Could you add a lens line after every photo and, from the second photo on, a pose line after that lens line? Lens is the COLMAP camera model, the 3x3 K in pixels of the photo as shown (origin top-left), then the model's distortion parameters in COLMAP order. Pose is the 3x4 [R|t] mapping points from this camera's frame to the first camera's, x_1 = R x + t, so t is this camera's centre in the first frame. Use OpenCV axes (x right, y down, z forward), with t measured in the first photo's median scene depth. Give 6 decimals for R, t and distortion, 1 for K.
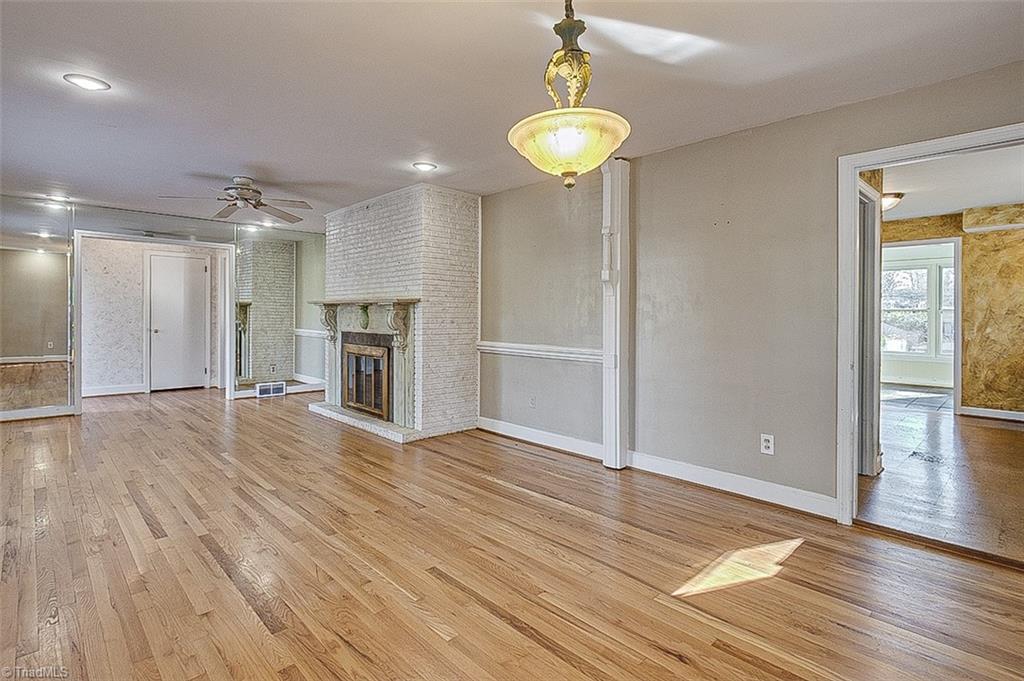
lens RADIAL K [[497.0, 0, 506.4], [0, 497.0, 315.6], [0, 0, 1]] dist [0.000224, 0.000543]
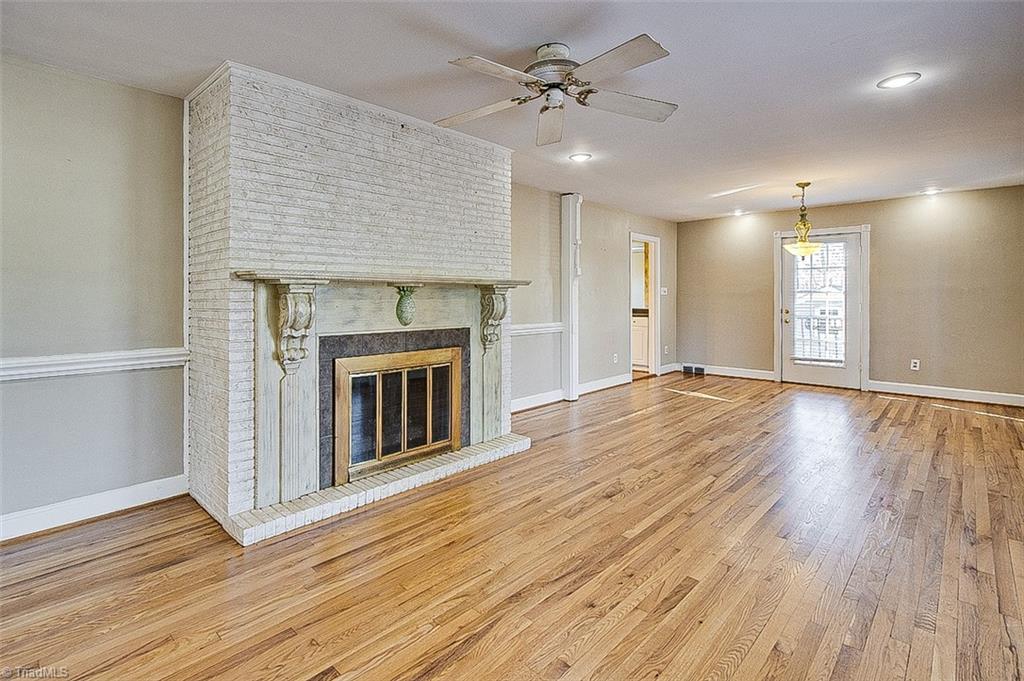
lens RADIAL K [[484.1, 0, 502.0], [0, 484.1, 294.8], [0, 0, 1]] dist [-0.002283, 0.000951]
pose [[-0.034433, -0.003465, 0.999401, -1.024455], [0.002361, 0.999991, 0.003548, -0.013987], [-0.999404, 0.002482, -0.034425, 1.047278]]
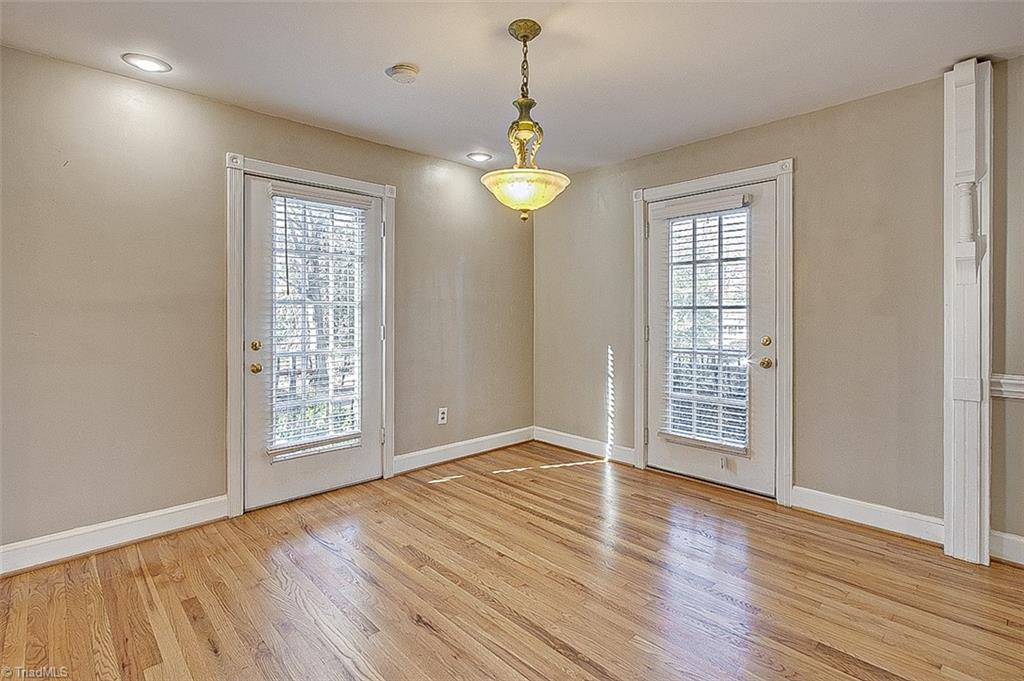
lens RADIAL K [[497.0, 0, 506.4], [0, 497.0, 315.6], [0, 0, 1]] dist [0.000224, 0.000543]
pose [[-0.999639, -0.002999, 0.026684, 0.046476], [-0.002861, 0.999982, 0.005232, -0.000352], [-0.026699, 0.005154, -0.999630, 0.777390]]
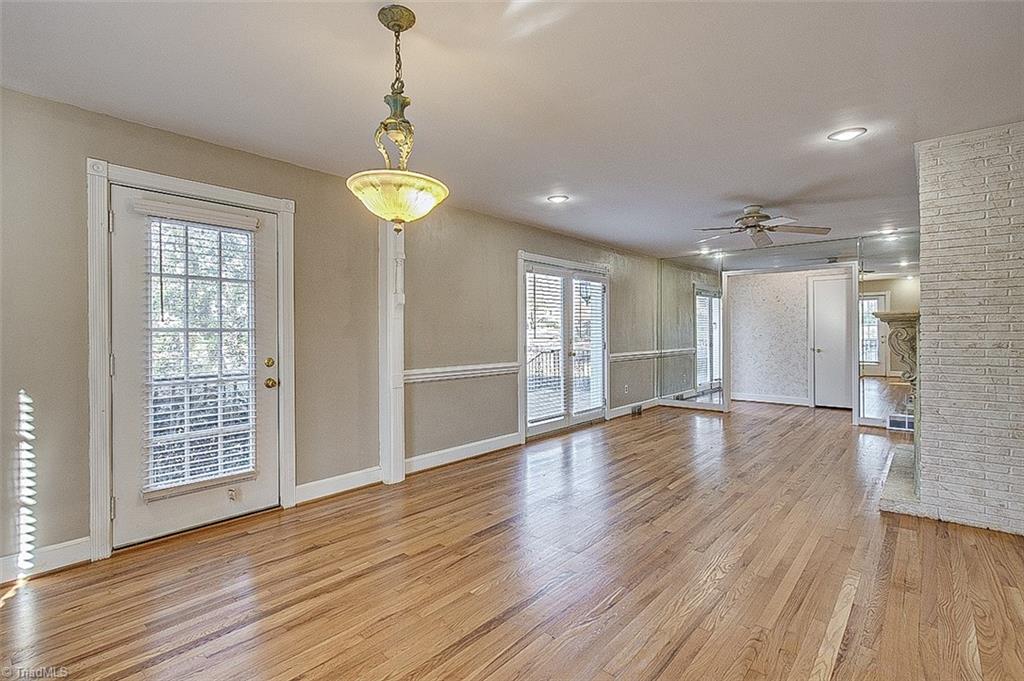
lens RADIAL K [[488.0, 0, 511.8], [0, 488.0, 333.2], [0, 0, 1]] dist [-0.017579, -0.000127]
pose [[0.095635, -0.009965, -0.995367, 0.436472], [0.002746, 0.999949, -0.009747, 0.002432], [0.995413, -0.001801, 0.095658, 0.381924]]
